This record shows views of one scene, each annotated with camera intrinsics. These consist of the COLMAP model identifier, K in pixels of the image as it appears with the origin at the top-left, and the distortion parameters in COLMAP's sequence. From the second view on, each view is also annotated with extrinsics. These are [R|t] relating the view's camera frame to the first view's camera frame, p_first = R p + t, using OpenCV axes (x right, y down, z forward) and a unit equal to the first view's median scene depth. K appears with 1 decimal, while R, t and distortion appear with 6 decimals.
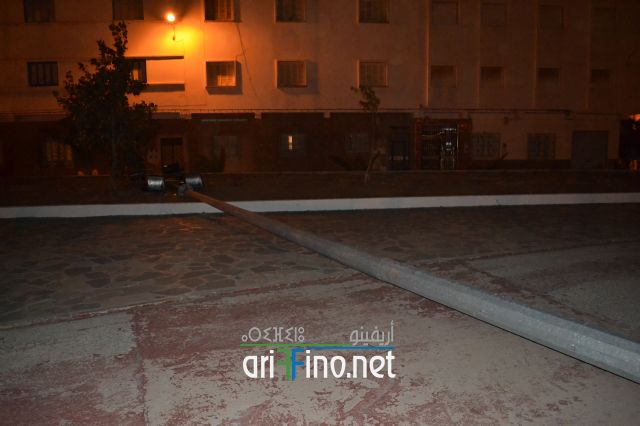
lens RADIAL K [[503.3, 0, 320.0], [0, 503.3, 213.0], [0, 0, 1]] dist [-0.086380, 0.006014]
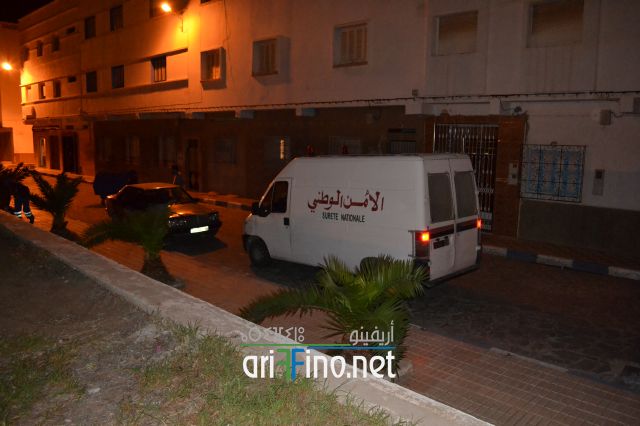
lens RADIAL K [[503.3, 0, 320.0], [0, 503.3, 213.0], [0, 0, 1]] dist [-0.086380, 0.006014]
pose [[0.676109, 0.131551, -0.724962, 0.560454], [-0.122659, 0.990298, 0.065306, -0.109199], [0.726520, 0.044769, 0.685686, 0.568446]]
